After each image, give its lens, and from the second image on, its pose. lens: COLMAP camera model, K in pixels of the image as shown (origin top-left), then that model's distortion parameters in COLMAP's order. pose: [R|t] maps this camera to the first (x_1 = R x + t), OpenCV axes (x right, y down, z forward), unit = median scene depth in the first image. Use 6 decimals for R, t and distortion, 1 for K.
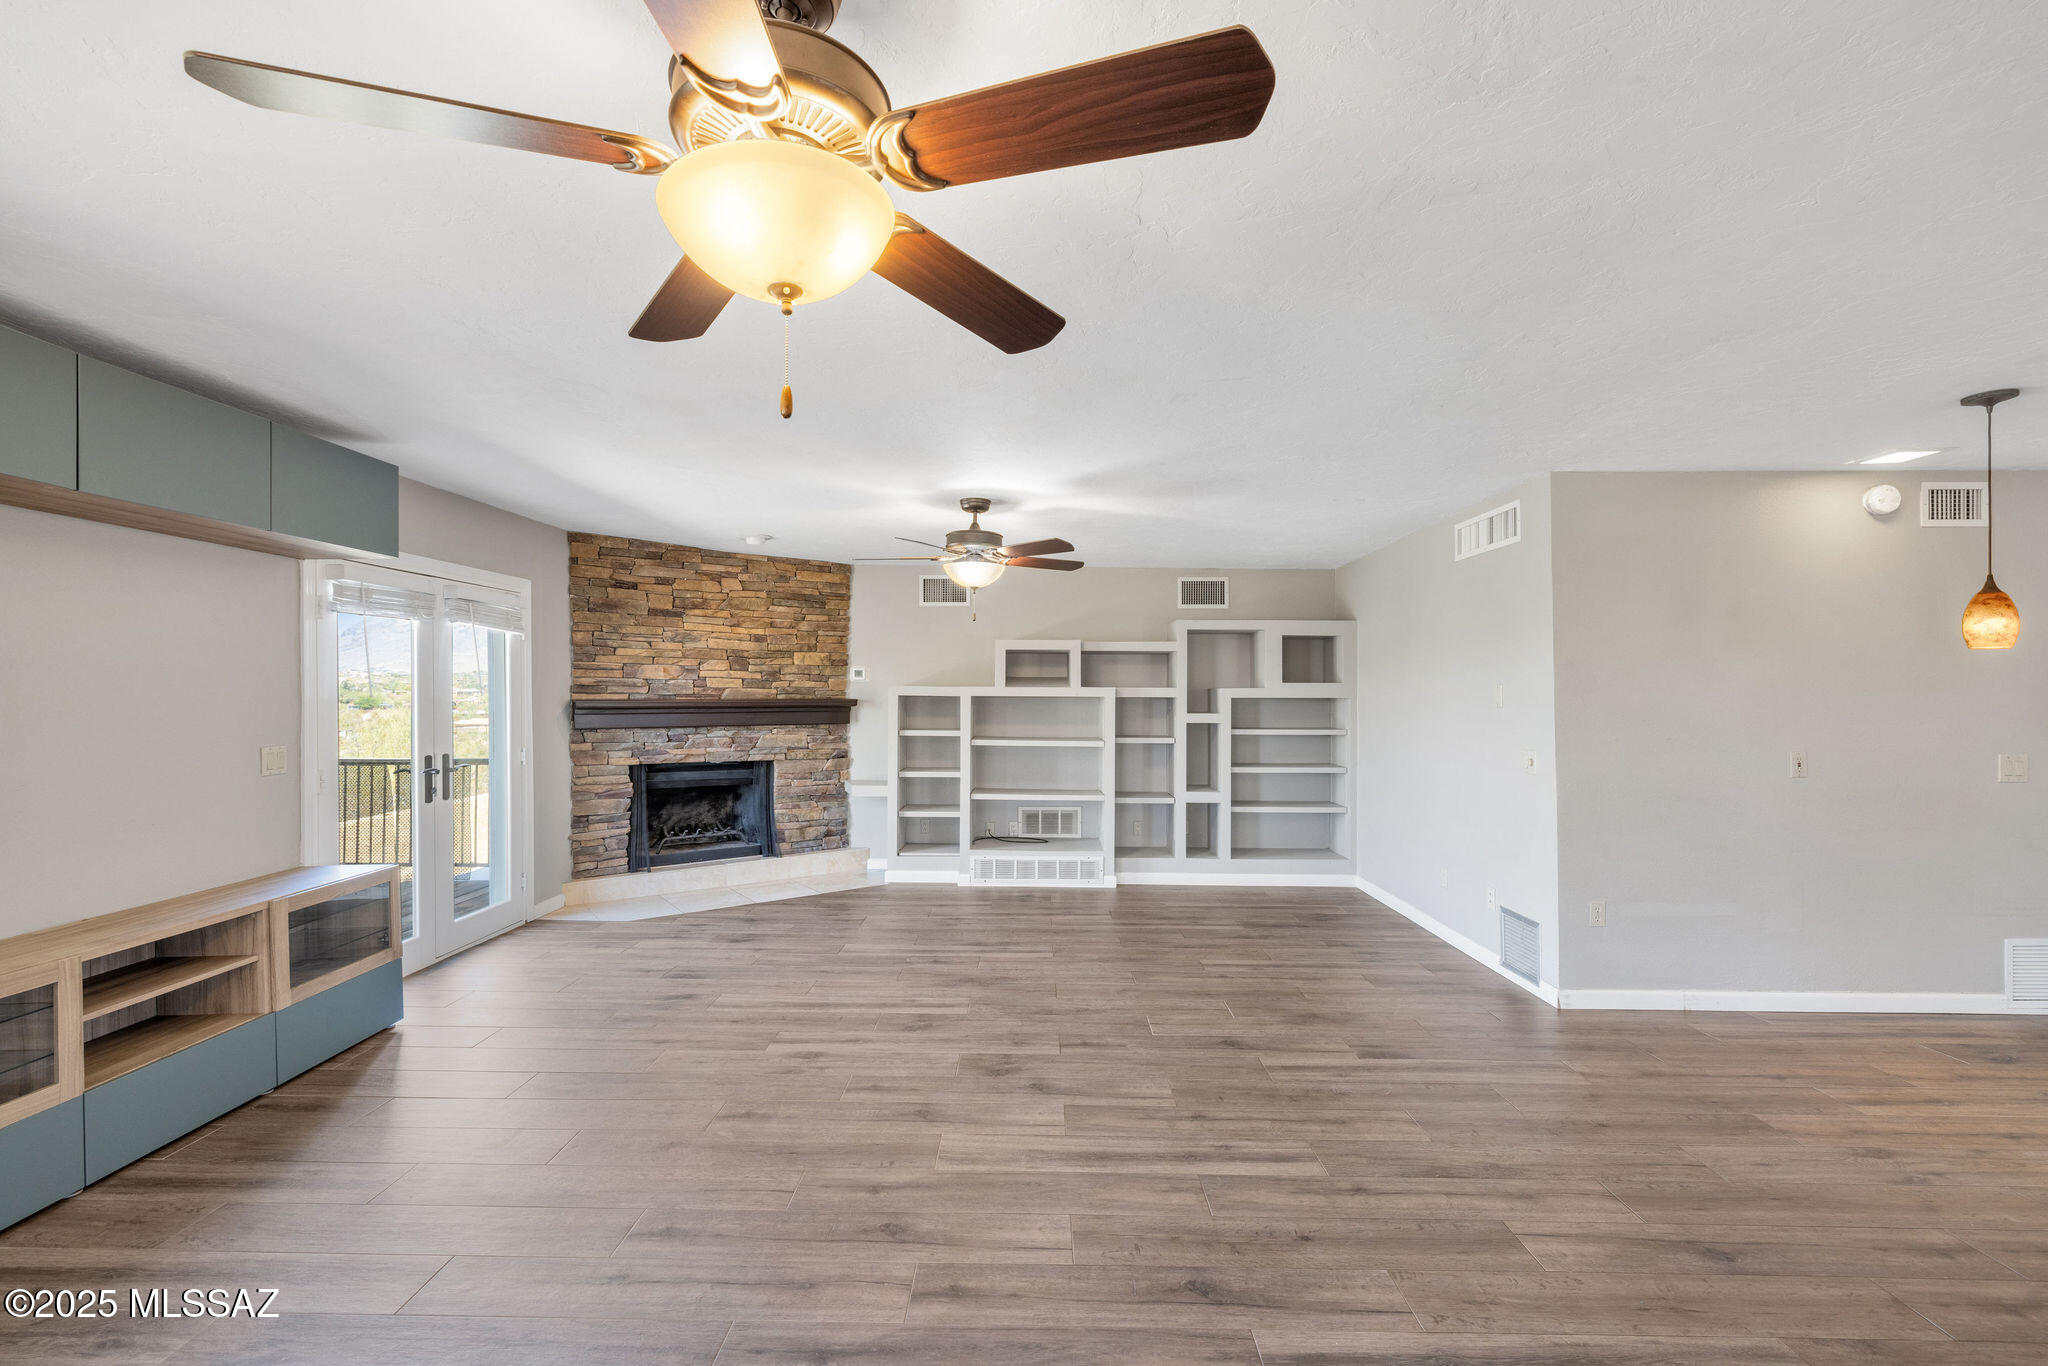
lens RADIAL K [[863.0, 0, 1012.0], [0, 863.0, 687.6], [0, 0, 1]] dist [0.003352, 0.000253]
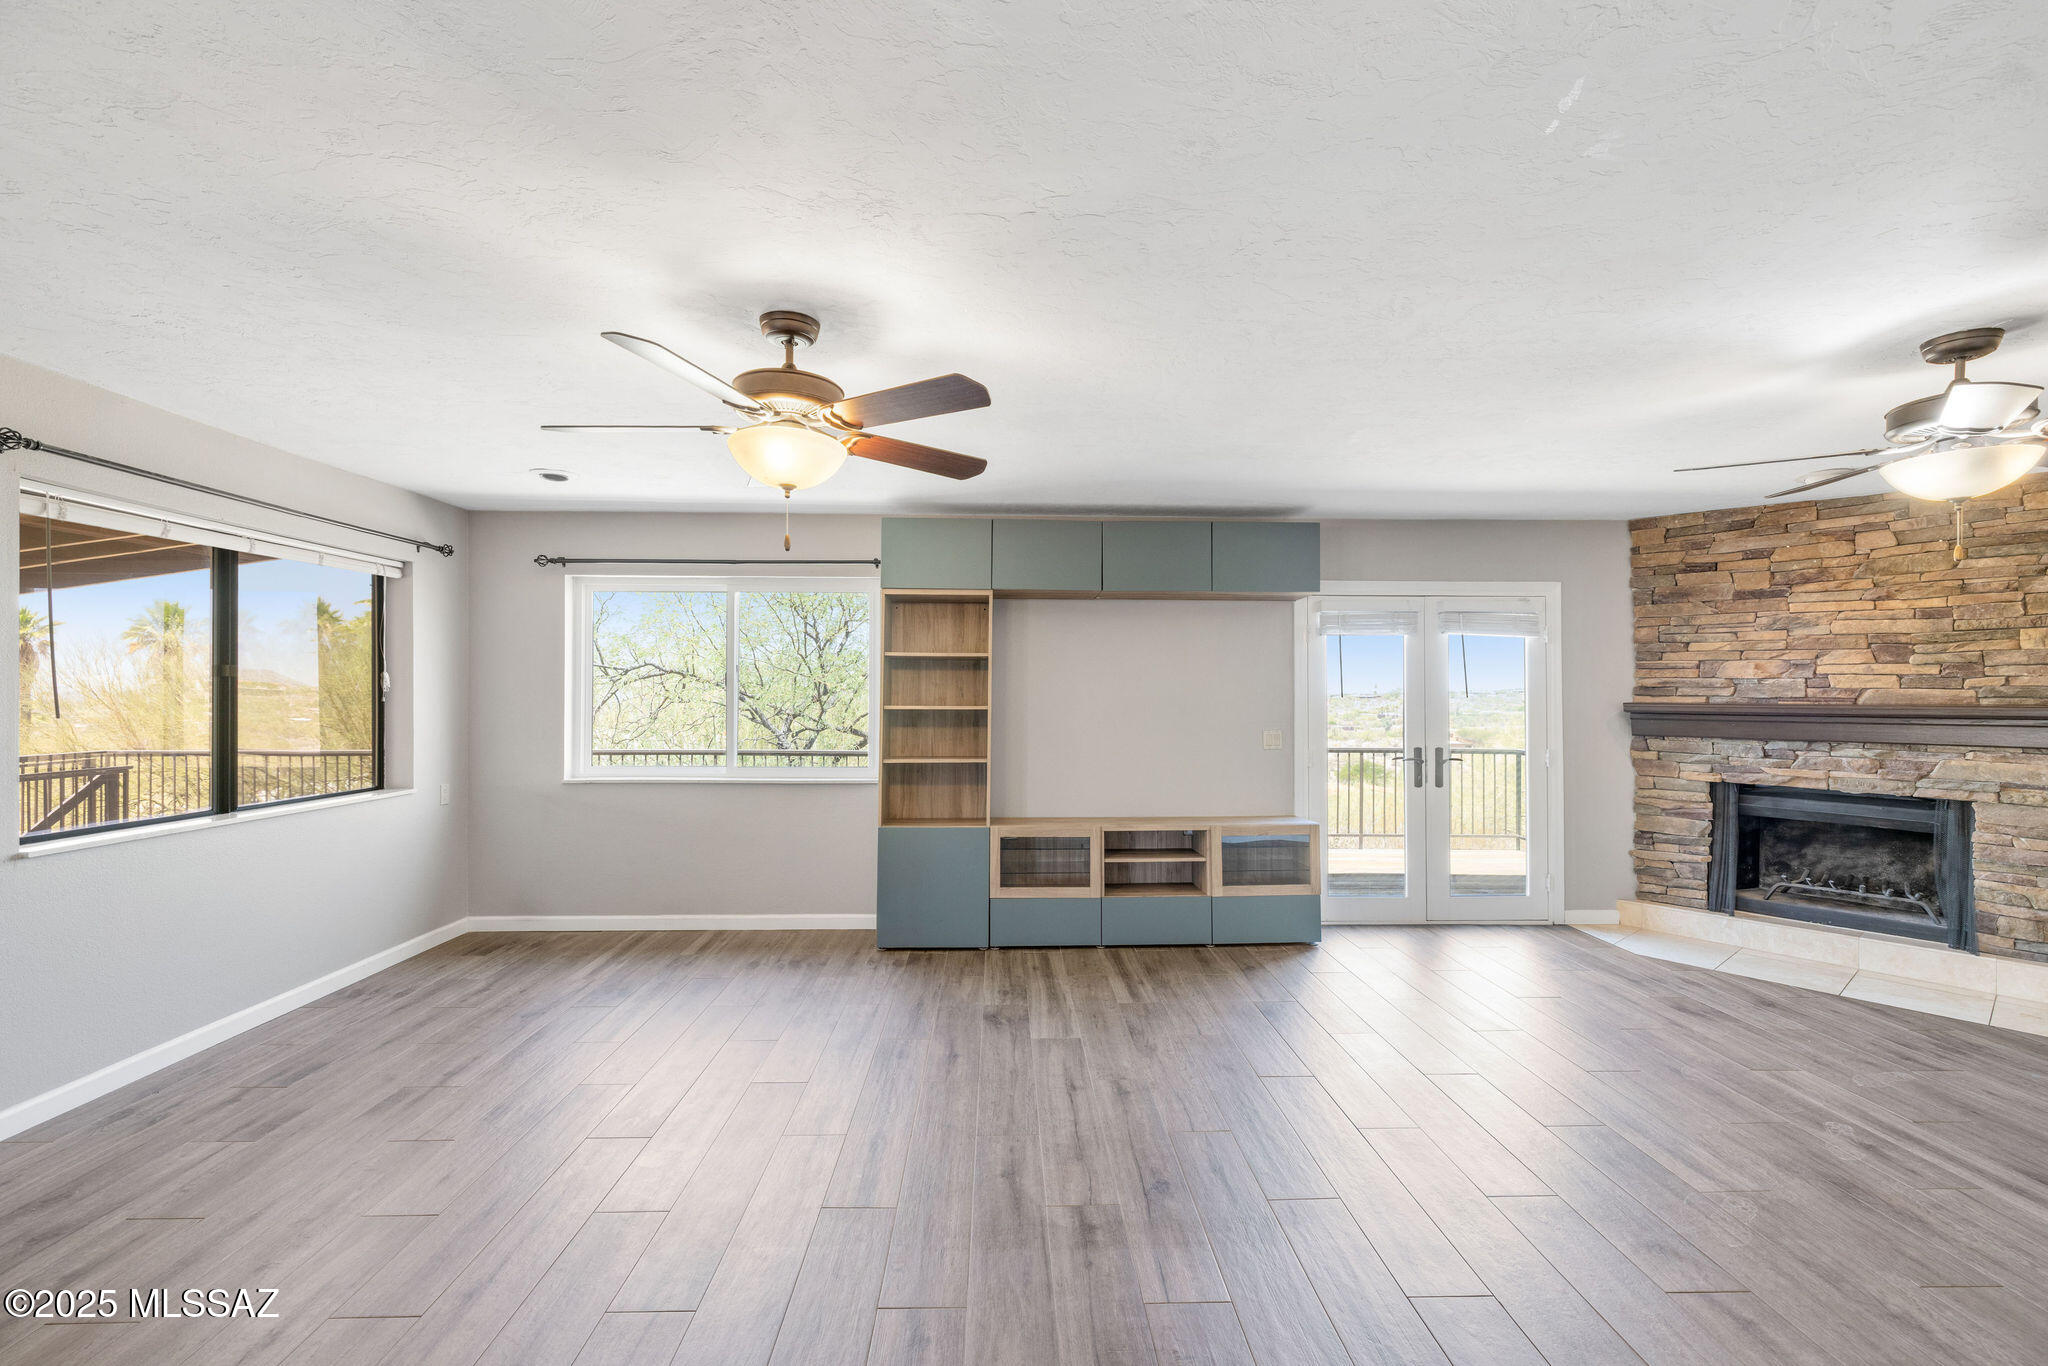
lens RADIAL K [[866.9, 0, 1031.7], [0, 866.9, 690.7], [0, 0, 1]] dist [0.002298, 0.000074]
pose [[0.059886, -0.006314, -0.998185, 0.351426], [0.003096, 0.999976, -0.006139, 0.004571], [0.998200, -0.002723, 0.059904, 0.289618]]
